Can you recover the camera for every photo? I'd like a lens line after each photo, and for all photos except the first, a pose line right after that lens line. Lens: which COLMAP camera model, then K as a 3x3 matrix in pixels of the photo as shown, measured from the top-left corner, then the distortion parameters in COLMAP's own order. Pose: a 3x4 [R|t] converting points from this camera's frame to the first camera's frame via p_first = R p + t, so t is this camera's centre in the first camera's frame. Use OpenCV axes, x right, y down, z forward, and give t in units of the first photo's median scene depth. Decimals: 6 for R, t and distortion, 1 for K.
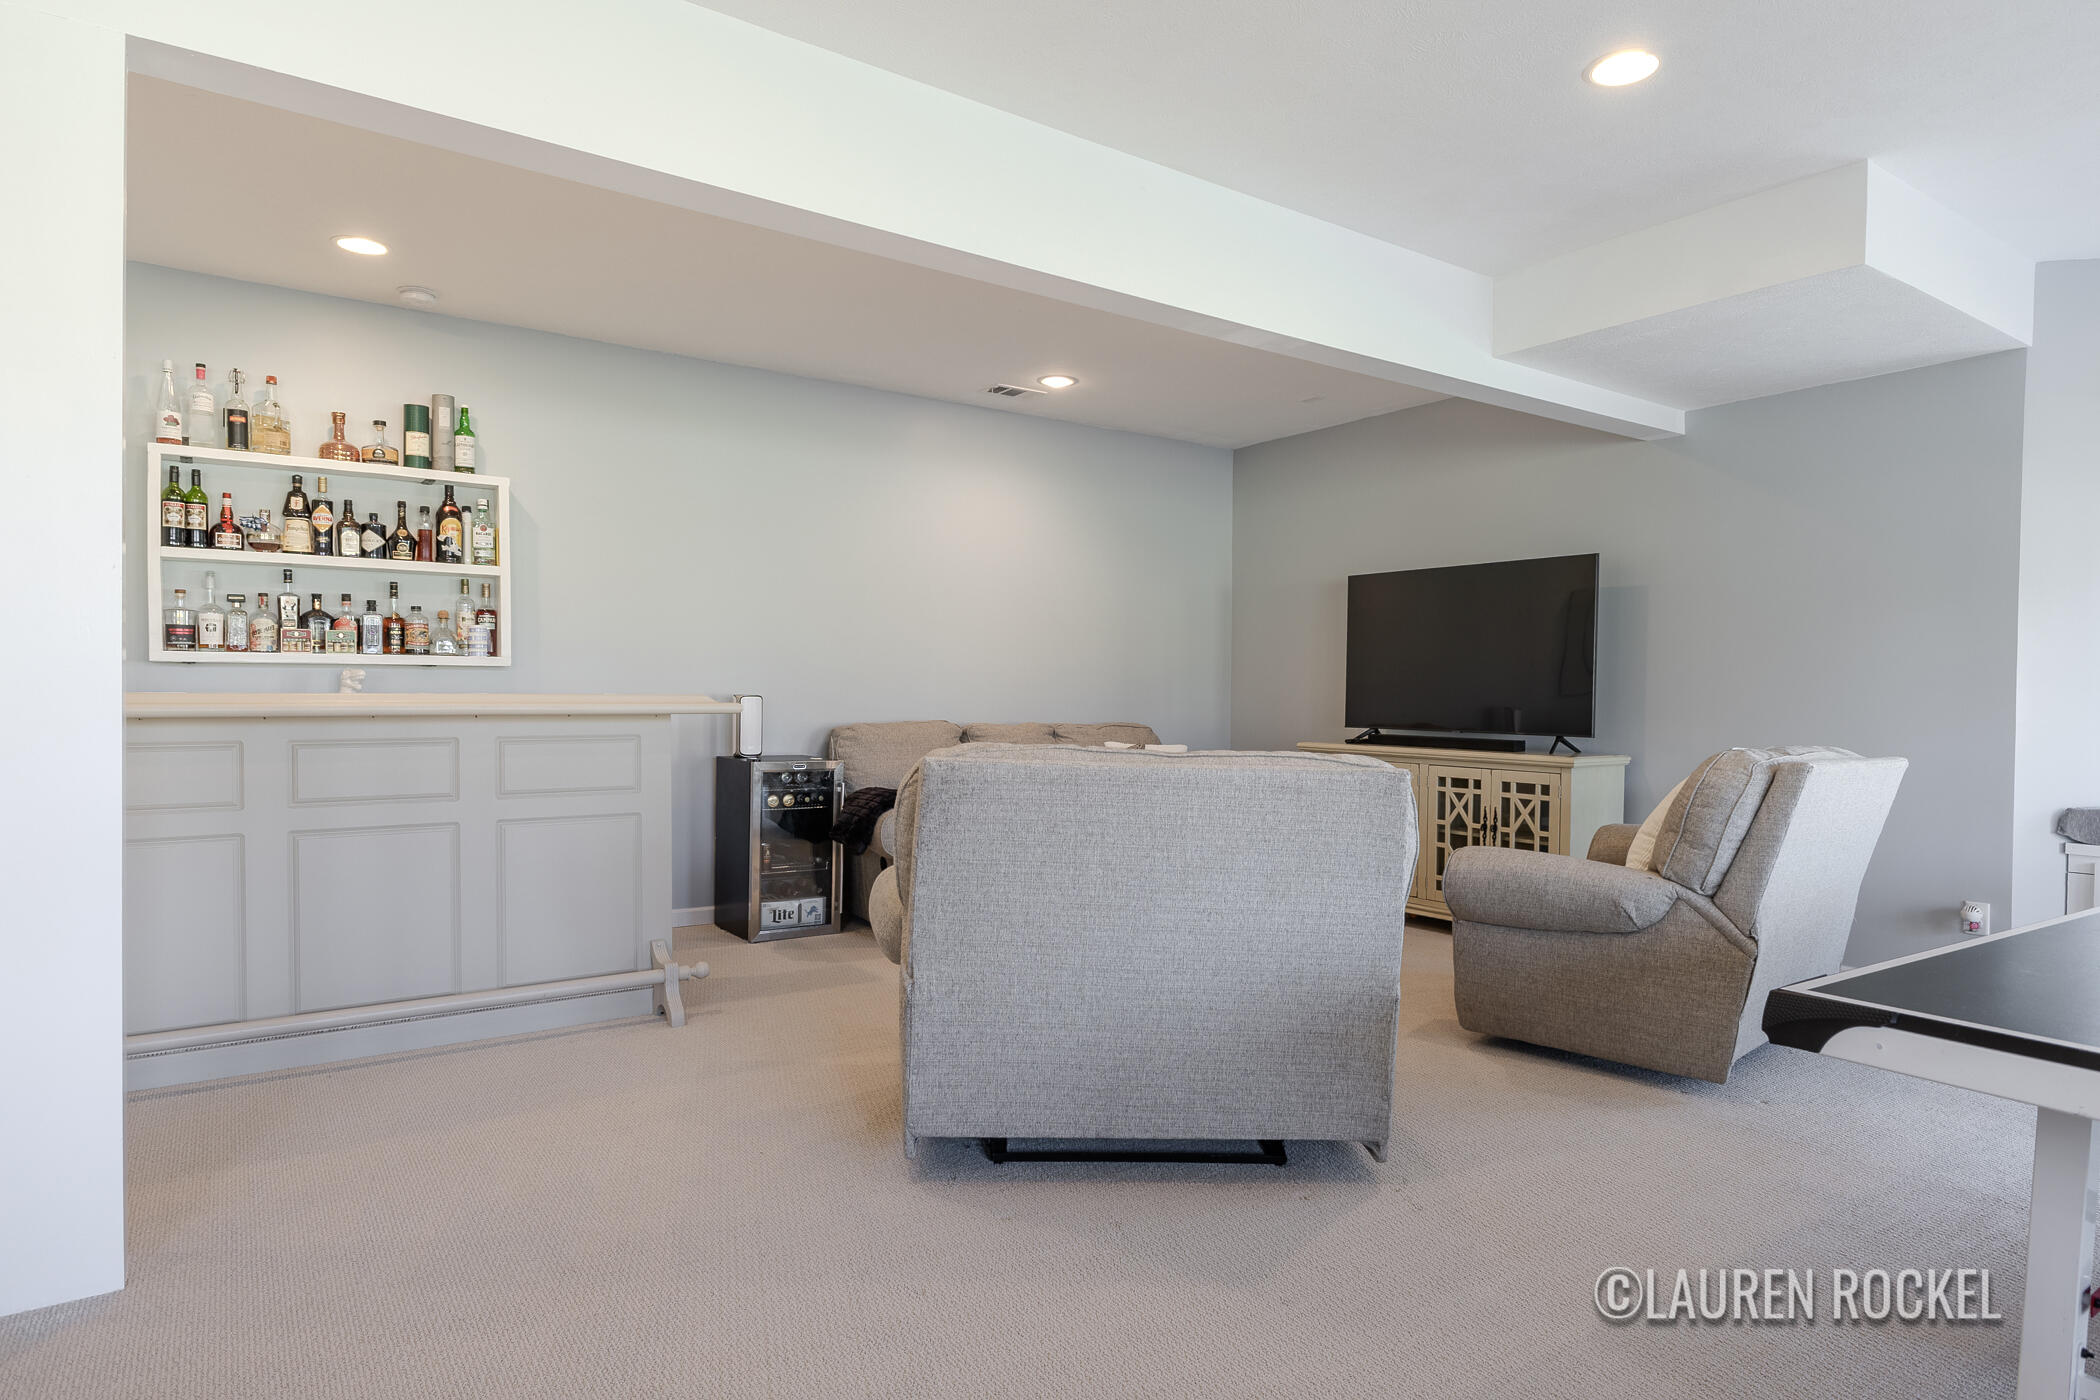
lens RADIAL K [[1202.1, 0, 1071.6], [0, 1202.1, 734.4], [0, 0, 1]] dist [-0.011445, 0.003018]
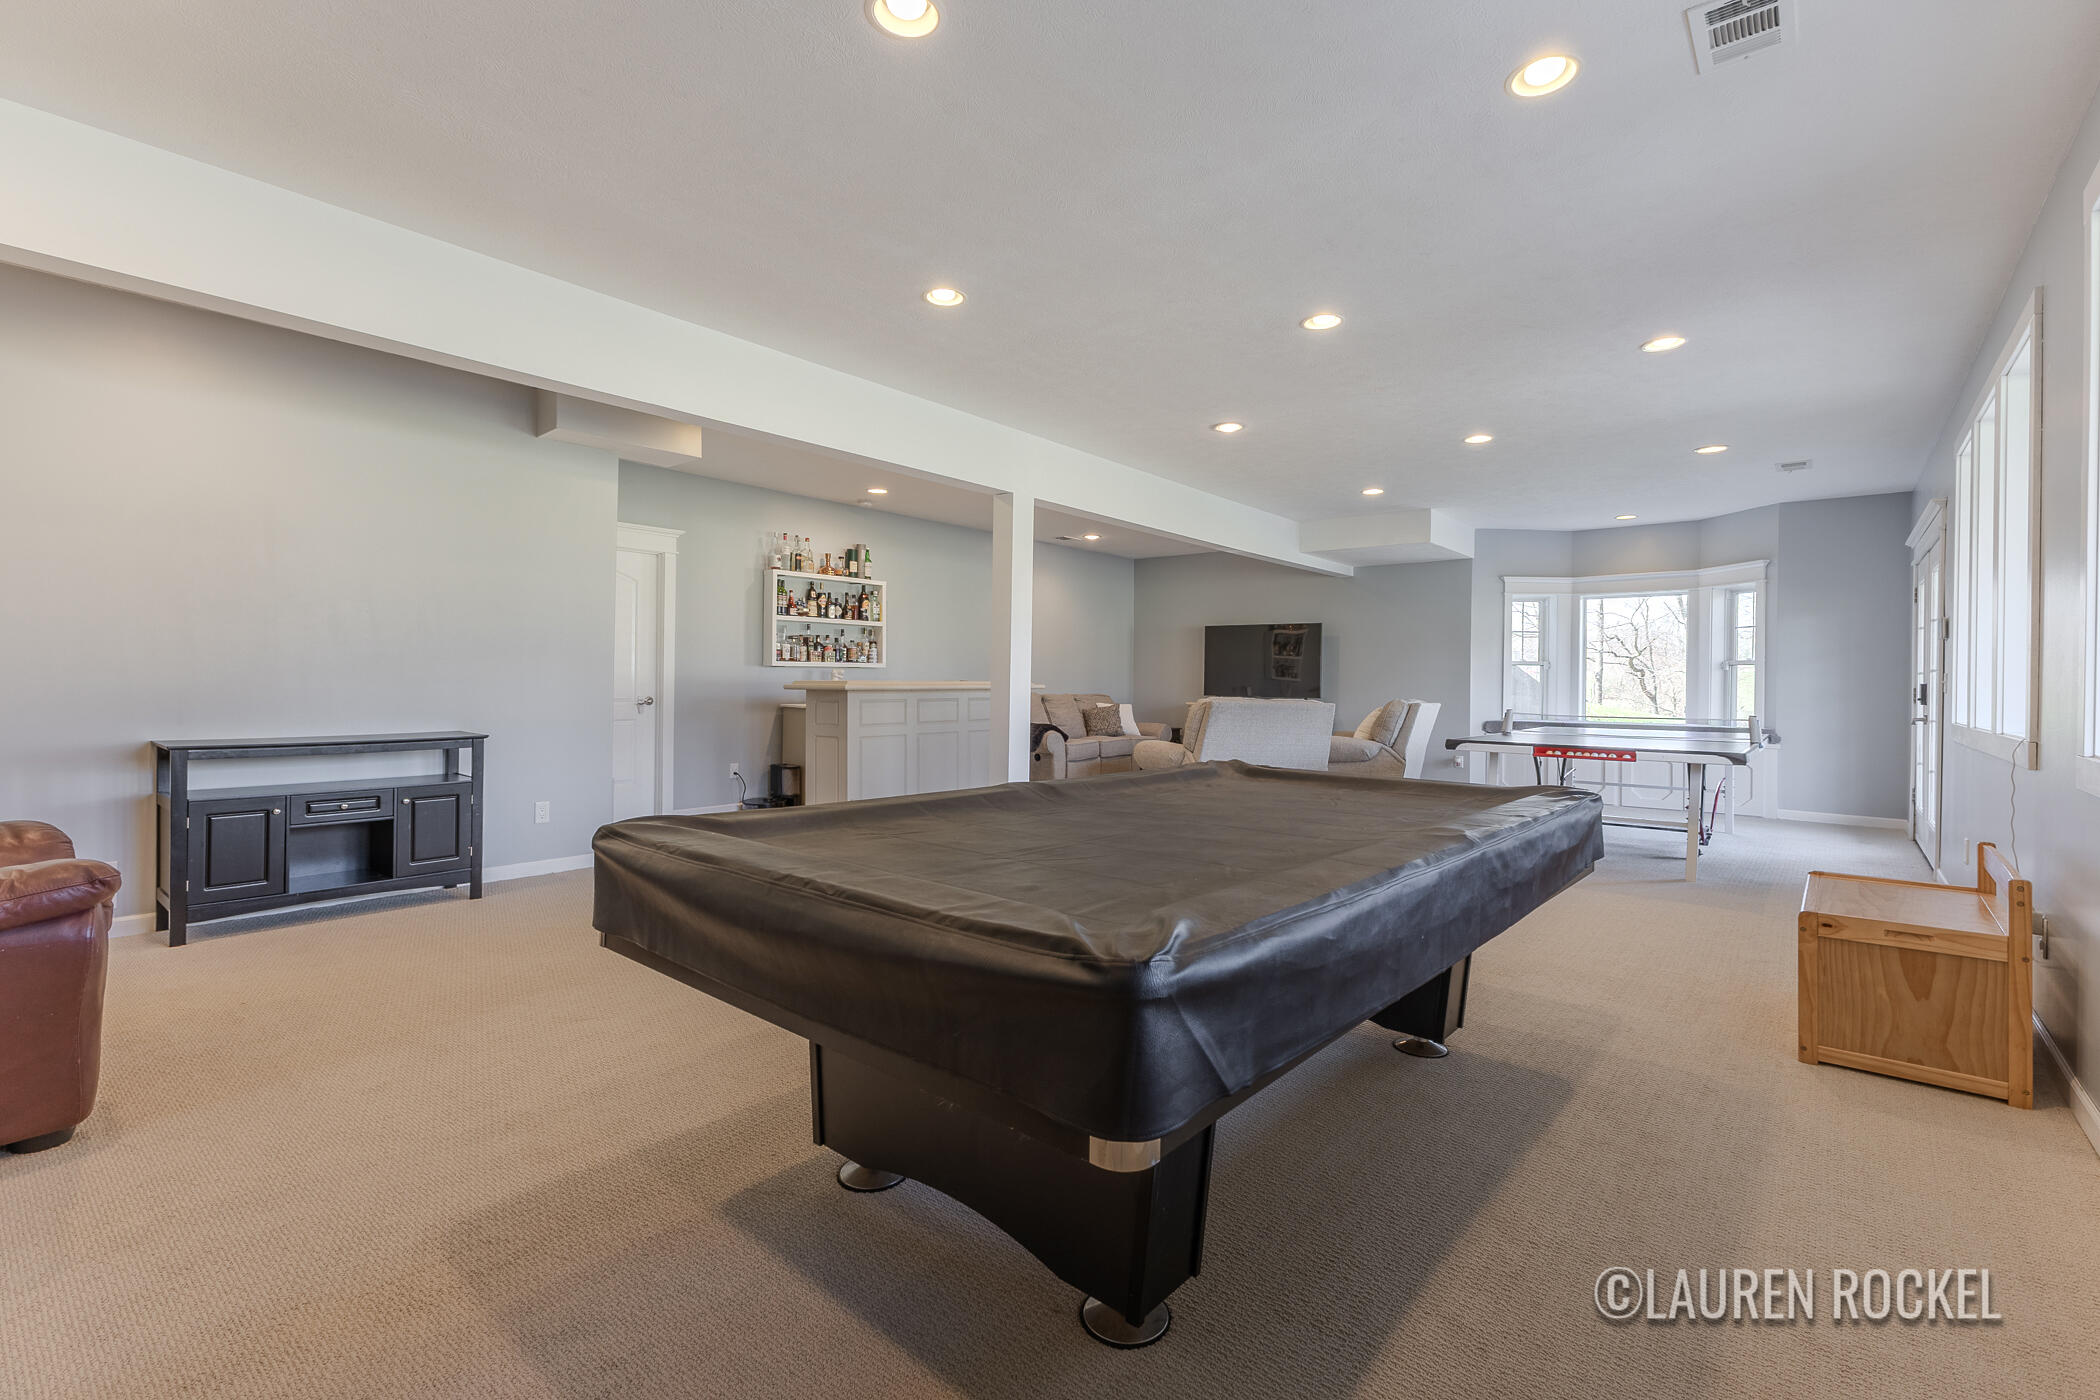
lens RADIAL K [[918.5, 0, 1040.5], [0, 918.5, 690.8], [0, 0, 1]] dist [-0.001265, -0.000520]
pose [[0.964925, -0.003870, 0.262499, -0.658349], [0.007964, 0.999863, -0.014532, 0.013172], [-0.262406, 0.016113, 0.964823, -0.716739]]
